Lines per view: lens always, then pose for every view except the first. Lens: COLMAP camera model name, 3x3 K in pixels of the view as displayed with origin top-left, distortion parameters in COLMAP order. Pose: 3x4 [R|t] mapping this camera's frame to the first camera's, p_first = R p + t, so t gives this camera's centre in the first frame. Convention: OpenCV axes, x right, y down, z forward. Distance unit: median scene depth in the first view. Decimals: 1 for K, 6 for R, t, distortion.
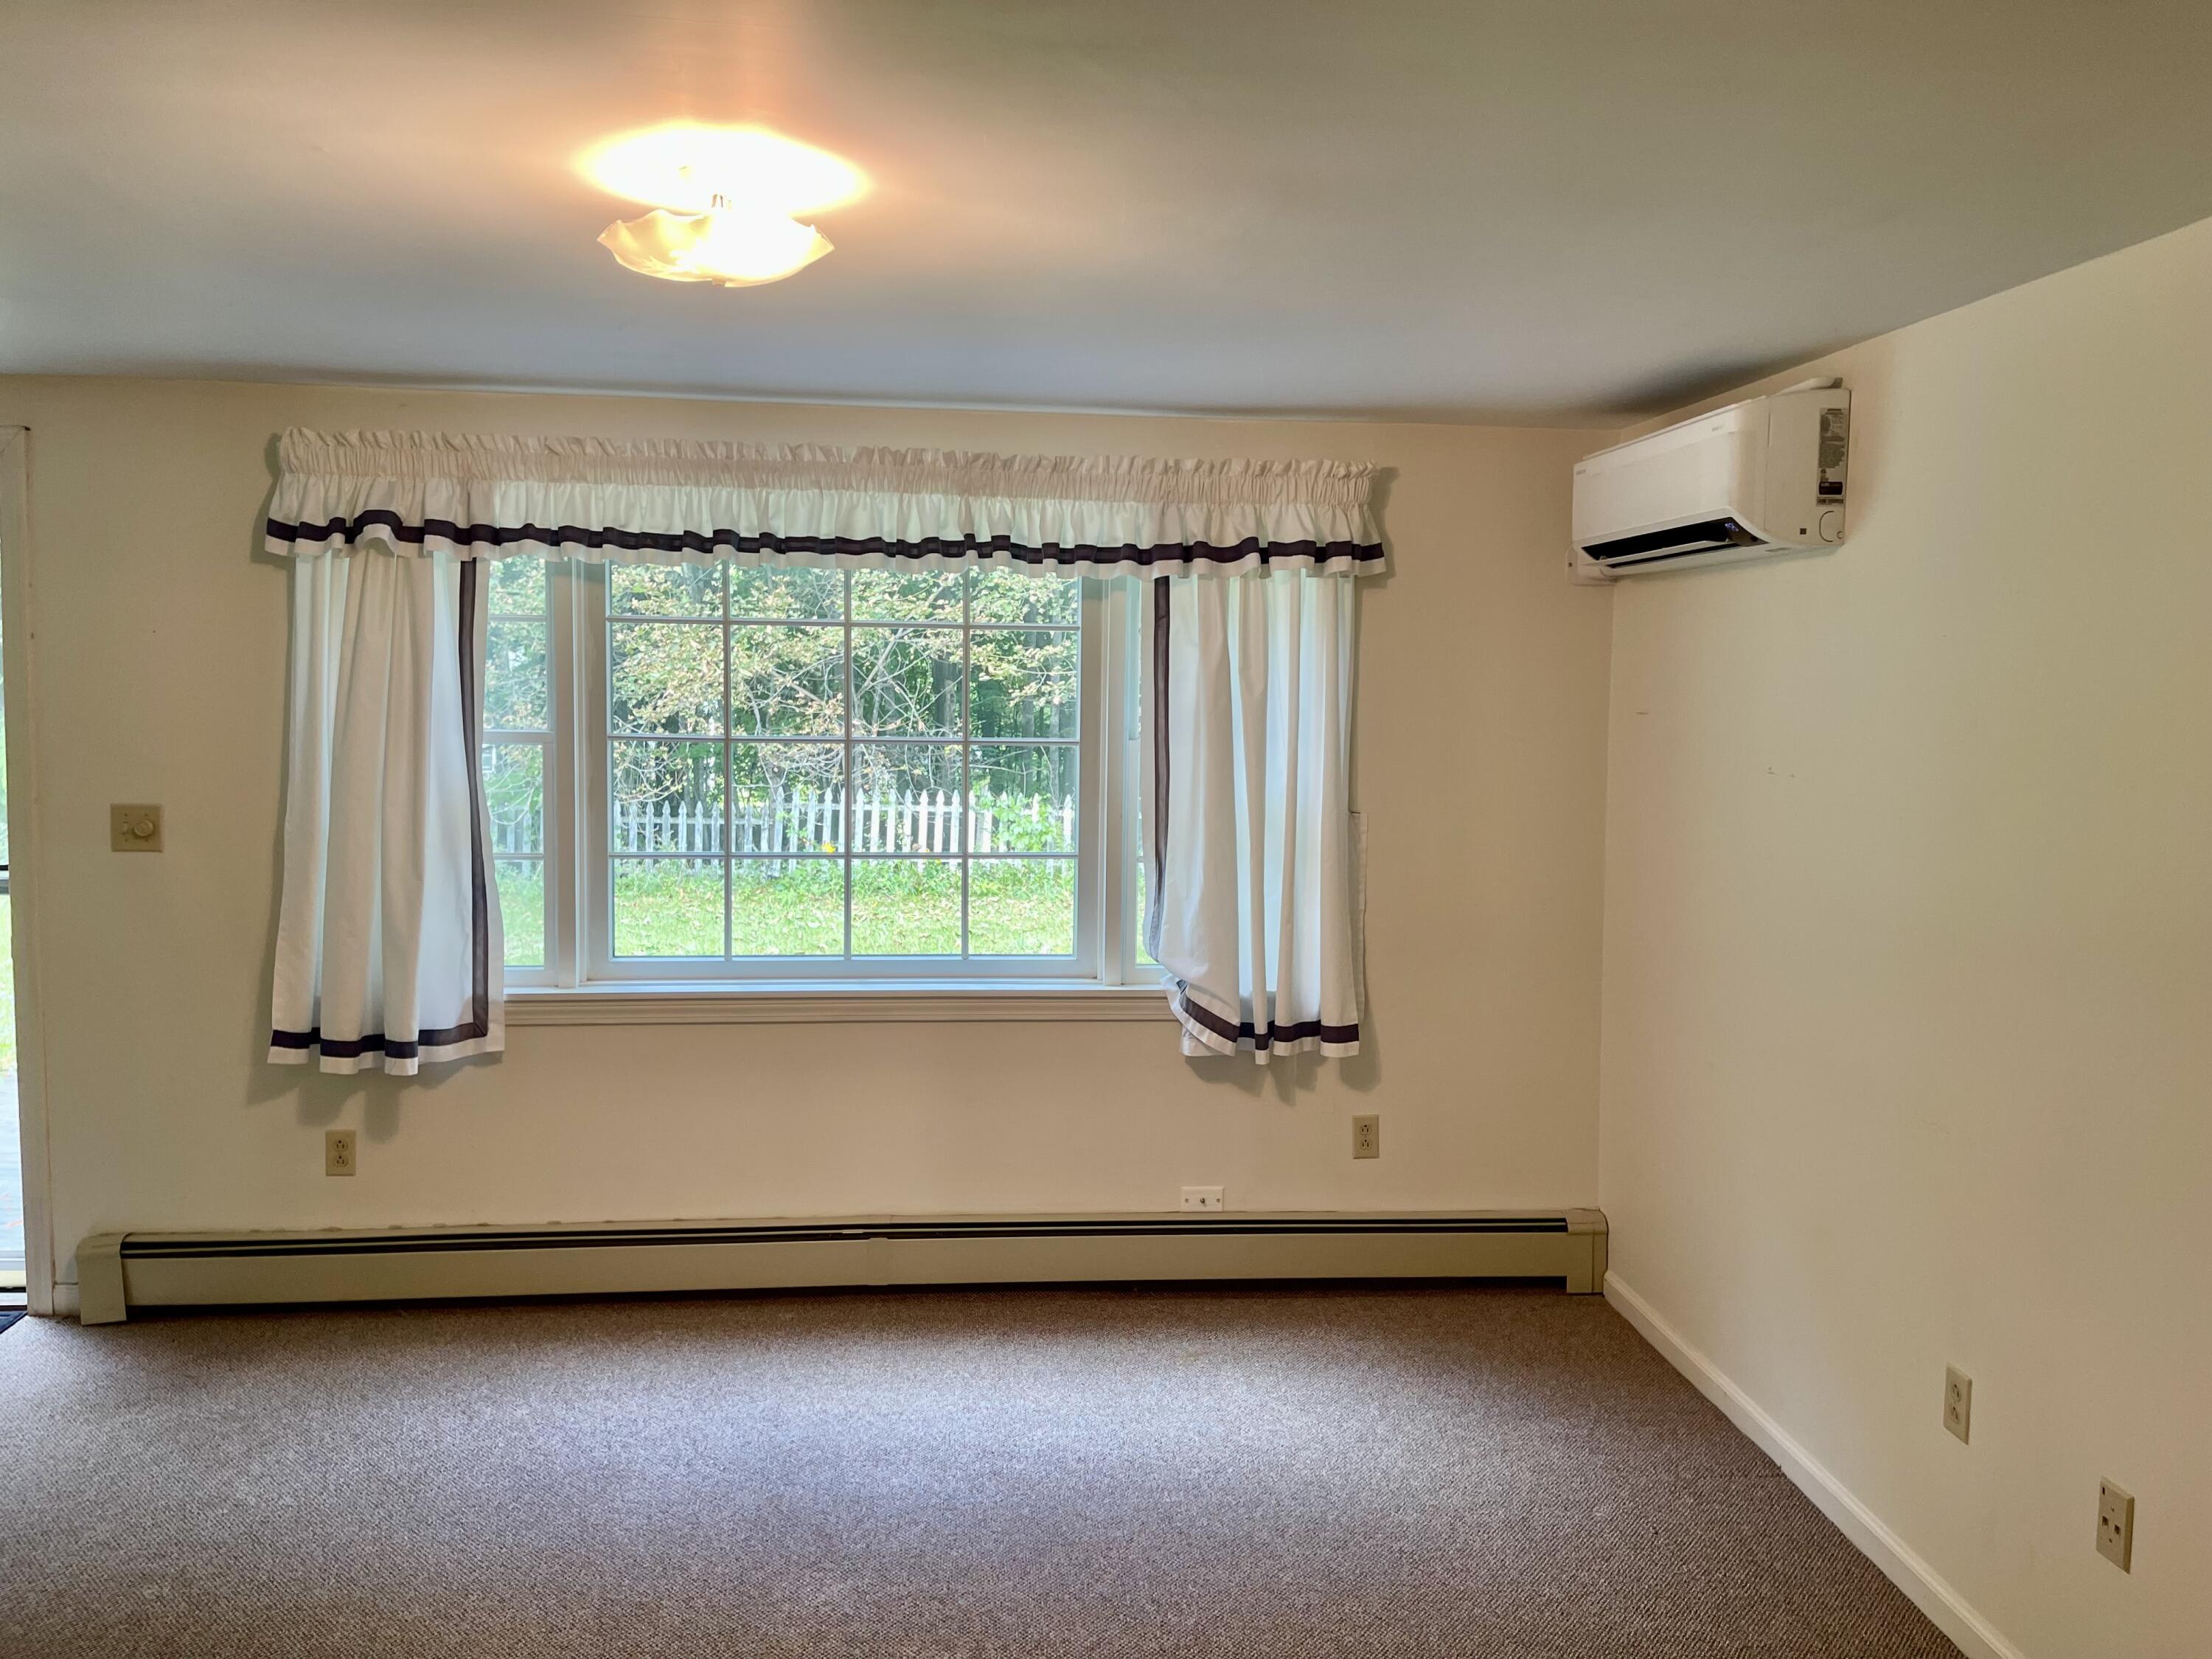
lens RADIAL K [[1635.5, 0, 1106.0], [0, 1635.5, 829.5], [0, 0, 1]] dist [0.065529, -0.124018]
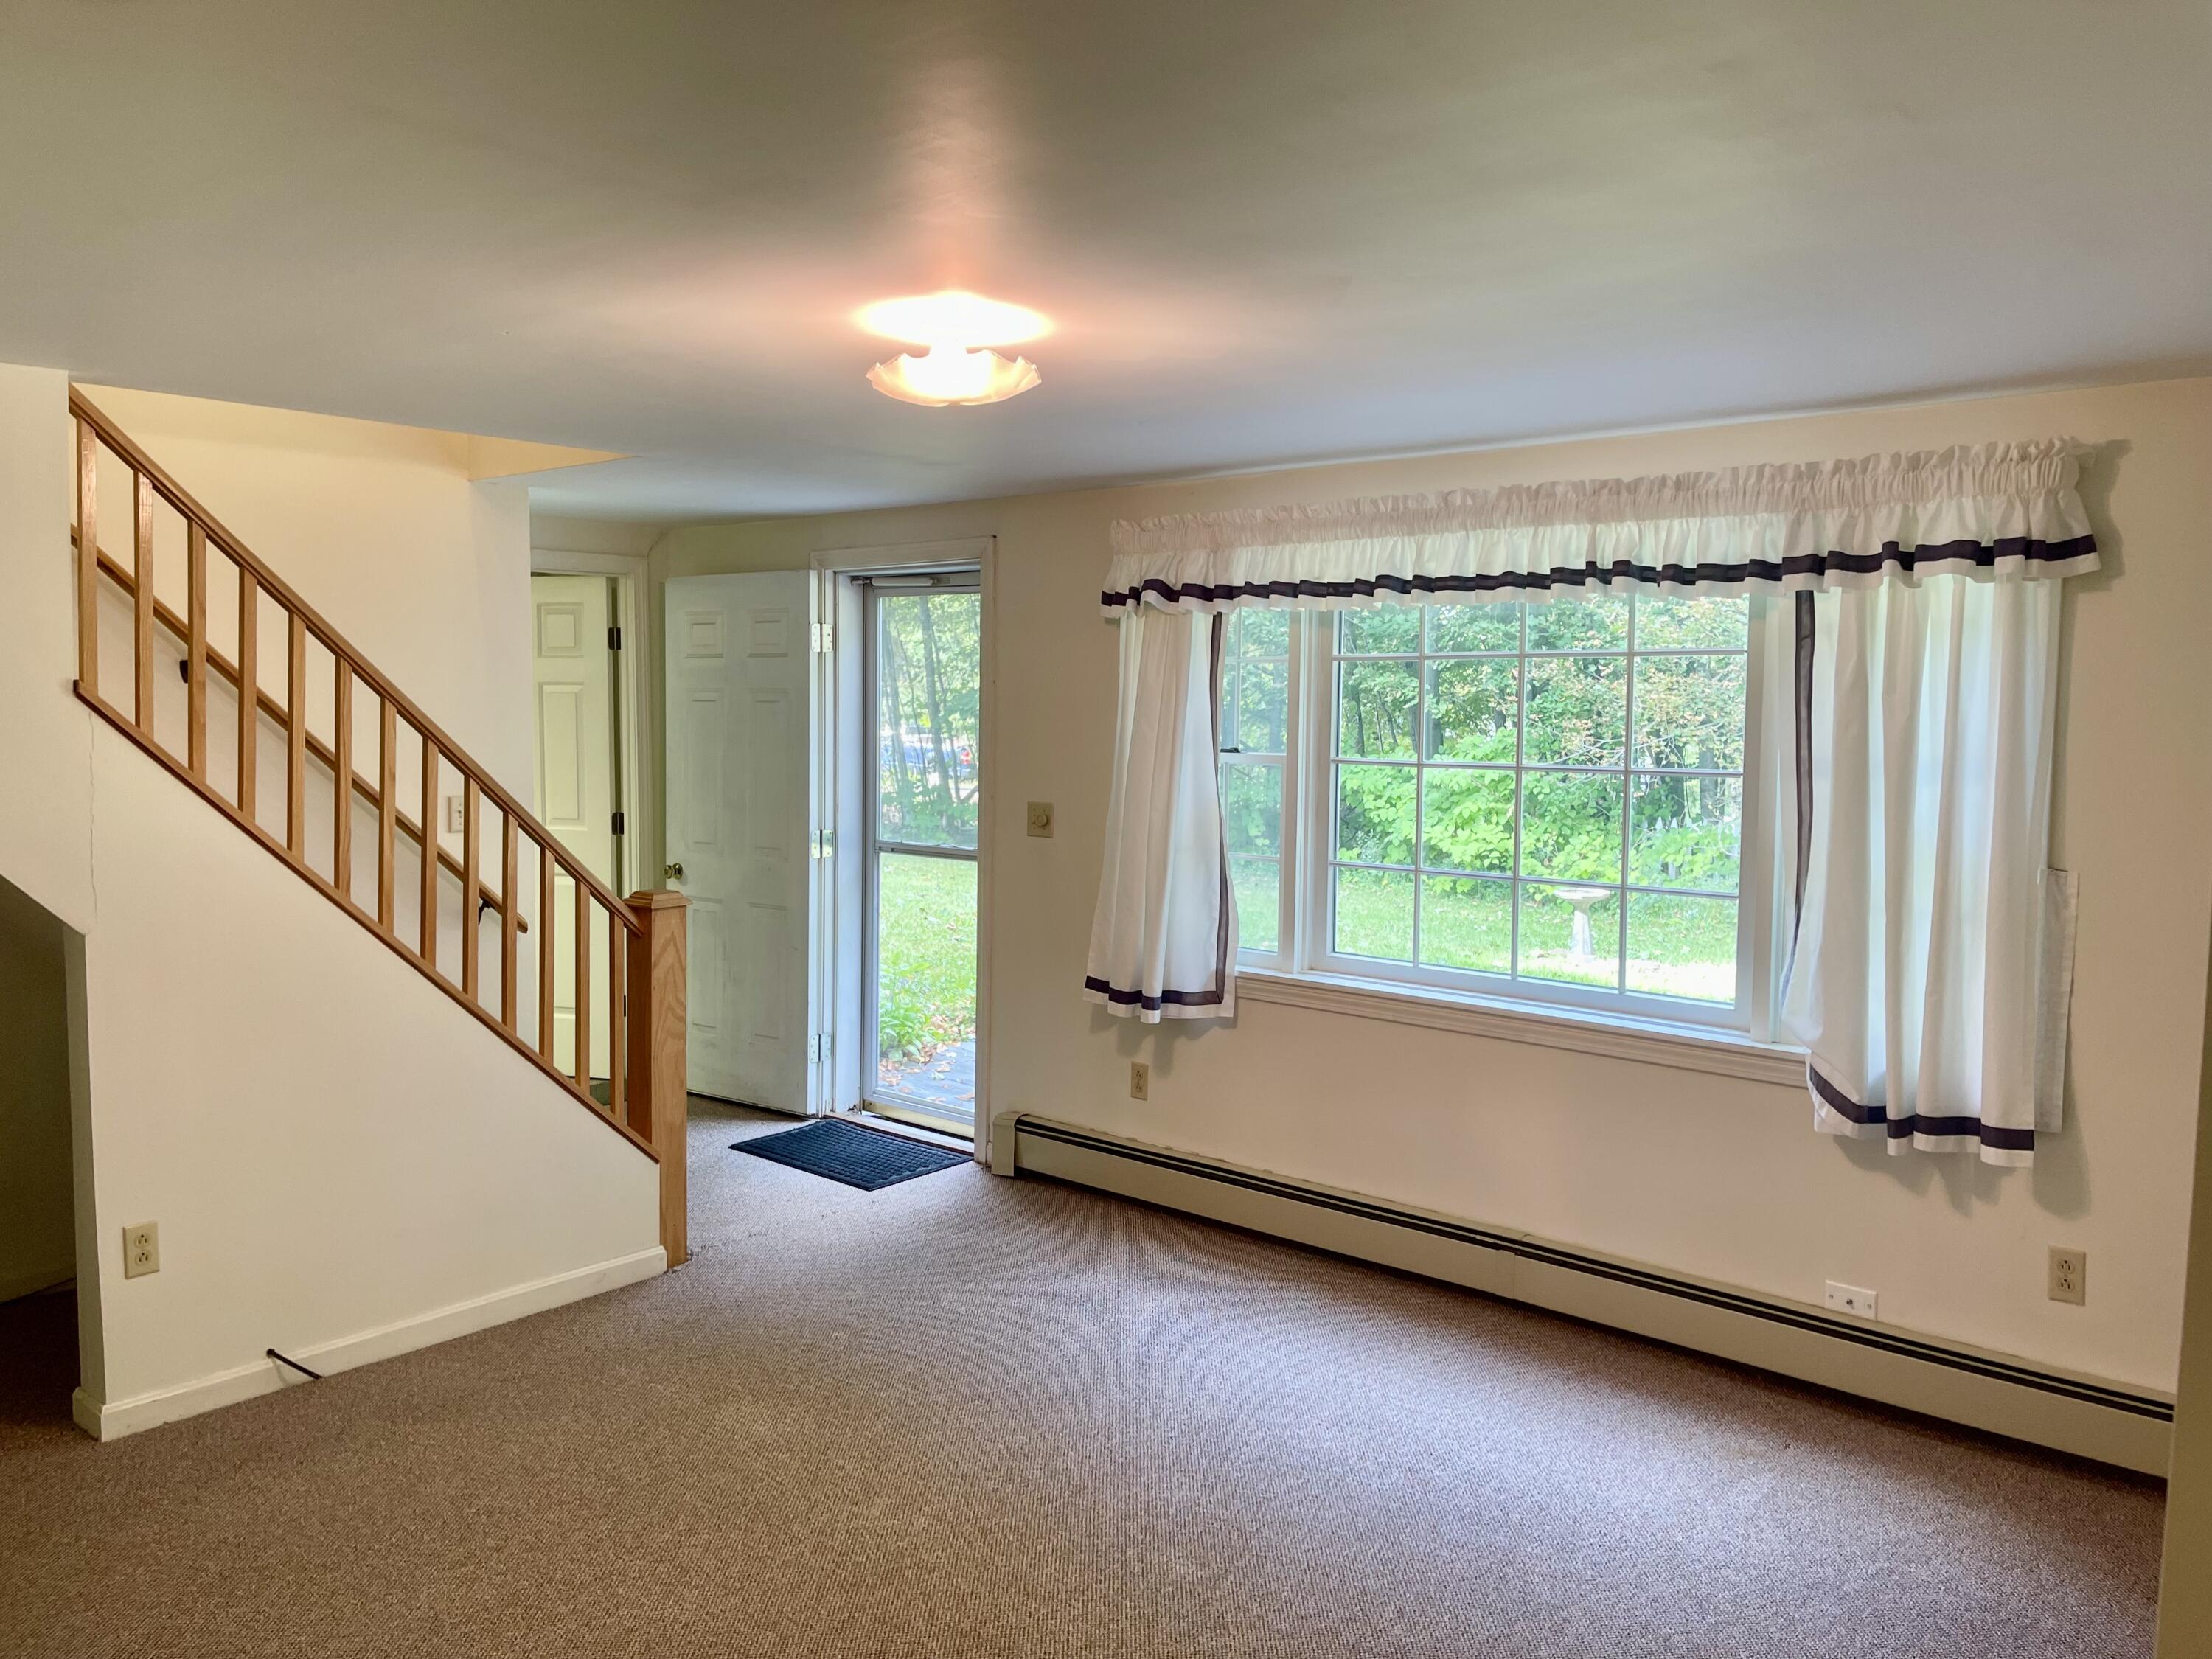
lens RADIAL K [[1612.2, 0, 1106.9], [0, 1612.2, 820.1], [0, 0, 1]] dist [0.007256, -0.043371]
pose [[0.678613, 0.044613, -0.733140, 0.435399], [-0.063268, 0.997994, 0.002168, -0.007088], [0.731766, 0.044913, 0.680074, 0.124314]]
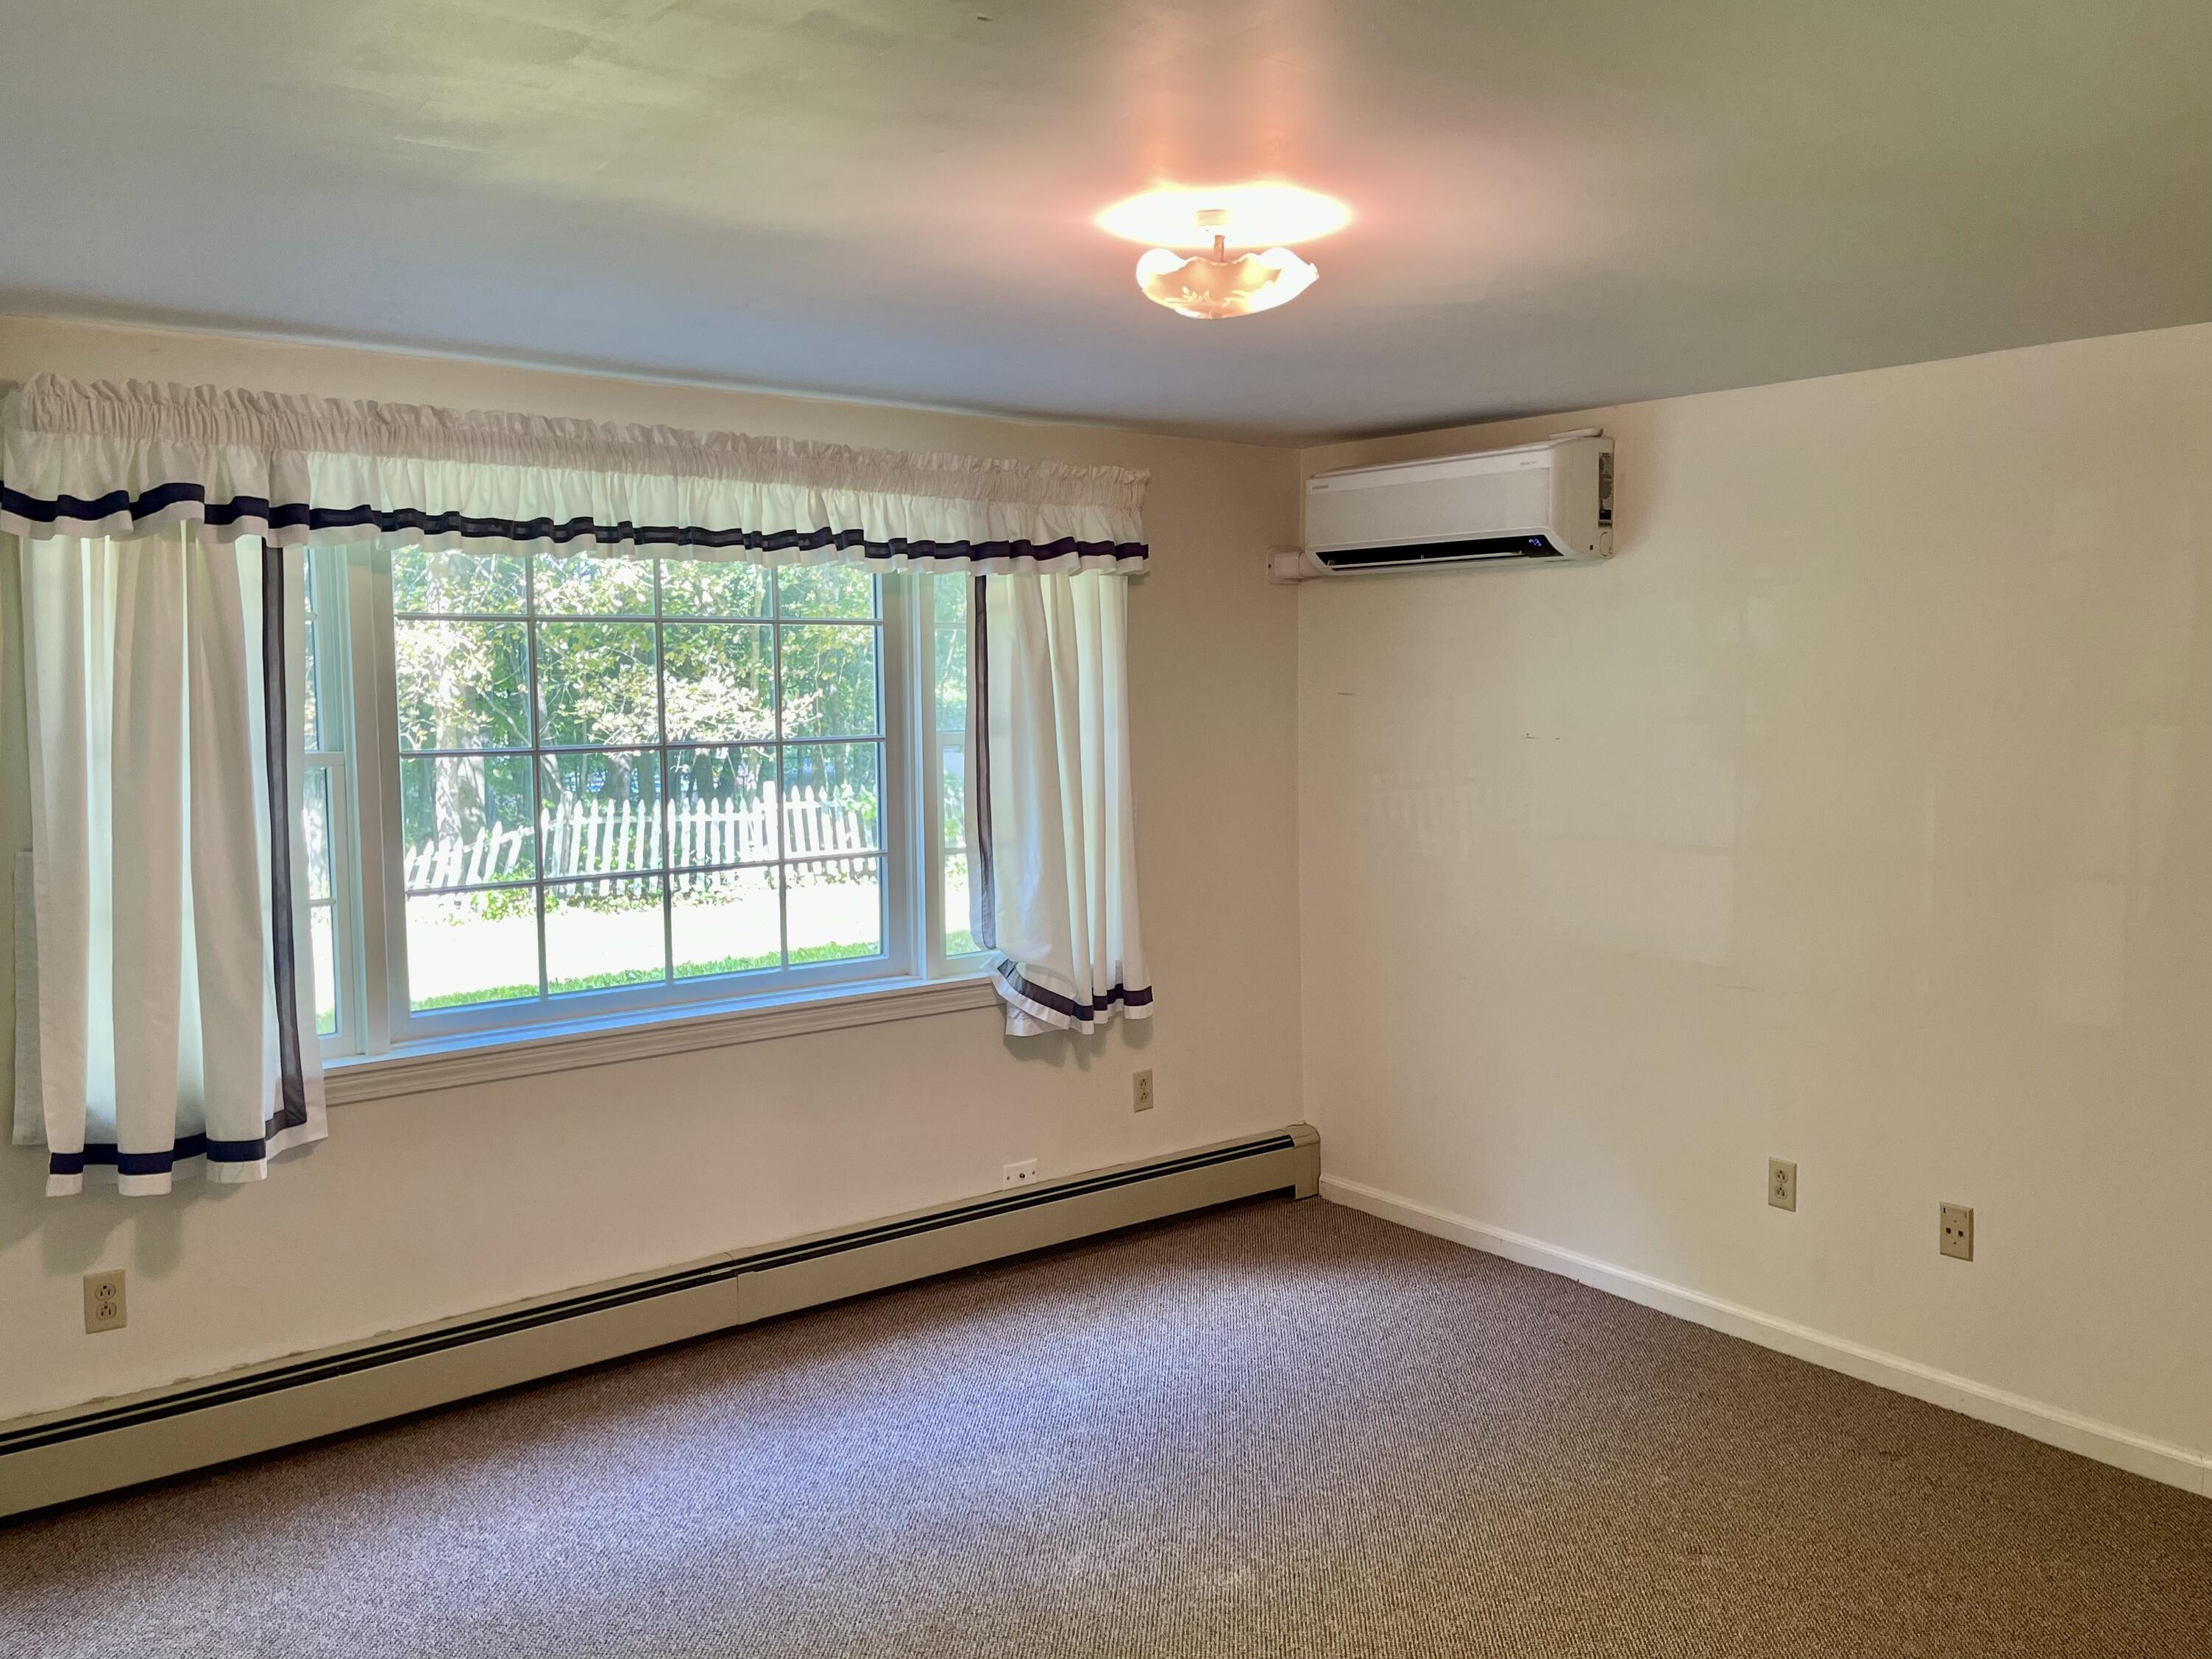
lens RADIAL K [[1713.2, 0, 1106.0], [0, 1713.2, 829.5], [0, 0, 1]] dist [0.021798, -0.053477]
pose [[0.842692, -0.069979, 0.533828, -0.490314], [0.068611, 0.997391, 0.022439, -0.013153], [-0.534006, 0.017717, 0.845295, 0.056403]]
